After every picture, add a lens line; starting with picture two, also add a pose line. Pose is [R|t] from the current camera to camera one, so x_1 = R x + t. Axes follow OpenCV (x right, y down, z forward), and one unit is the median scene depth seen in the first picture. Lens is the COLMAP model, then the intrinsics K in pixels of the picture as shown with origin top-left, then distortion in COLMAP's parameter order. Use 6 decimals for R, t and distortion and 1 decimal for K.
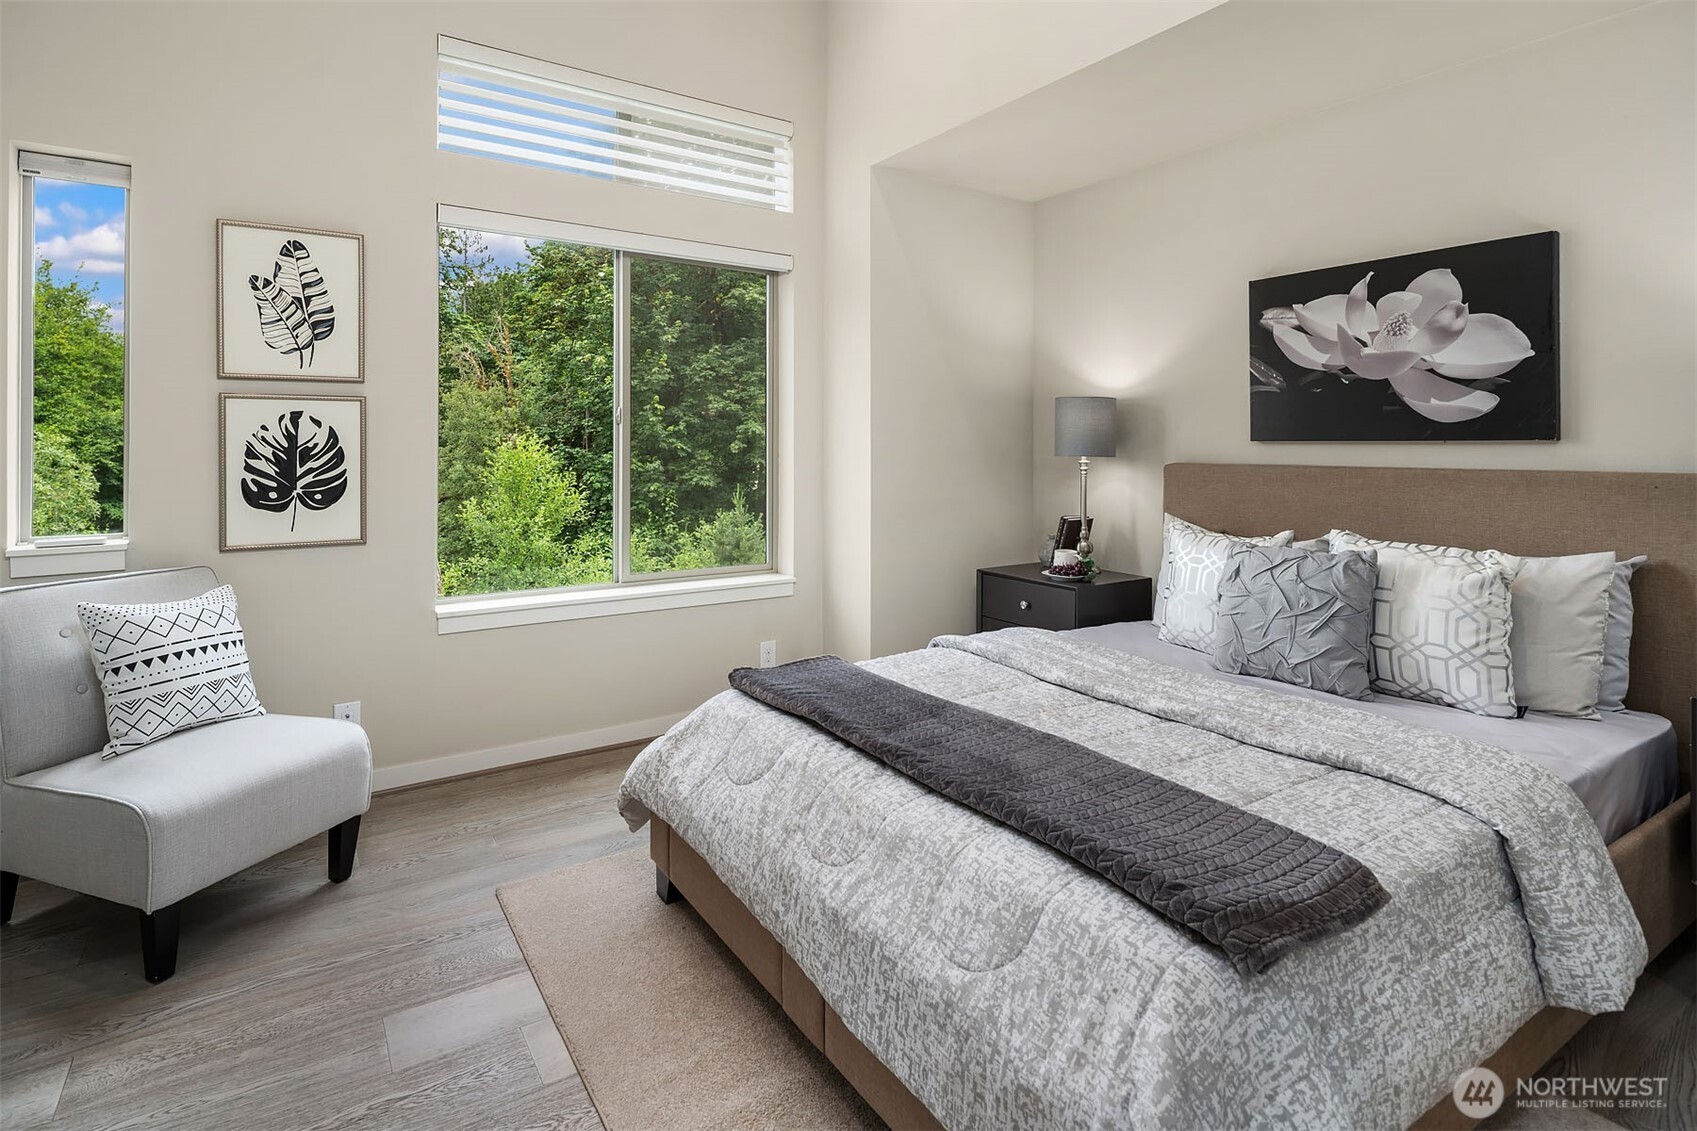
lens RADIAL K [[846.7, 0, 847.8], [0, 846.7, 446.6], [0, 0, 1]] dist [0.000012, -0.000398]
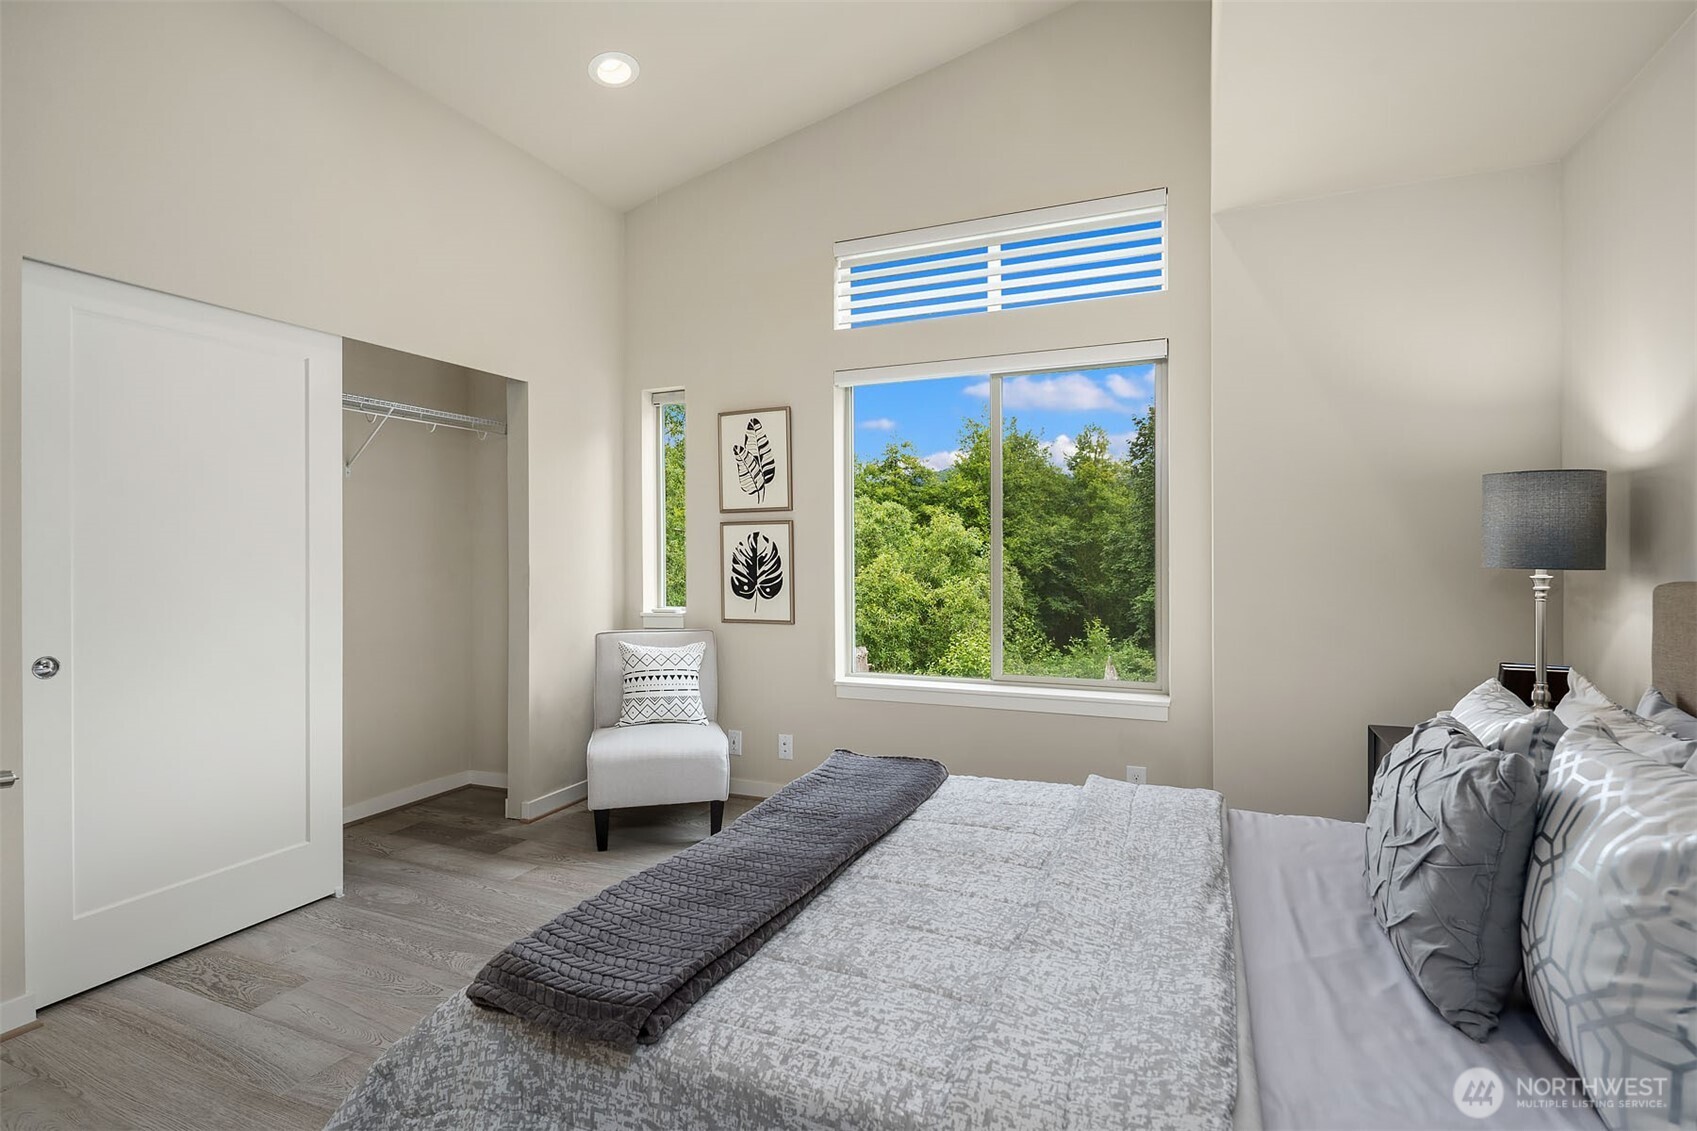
lens RADIAL K [[843.4, 0, 825.3], [0, 843.4, 558.6], [0, 0, 1]] dist [-0.002763, -0.001435]
pose [[0.536656, 0.001318, -0.843800, 0.674726], [0.004616, 0.999979, 0.004498, -0.001382], [0.843788, -0.006308, 0.536639, 0.303878]]
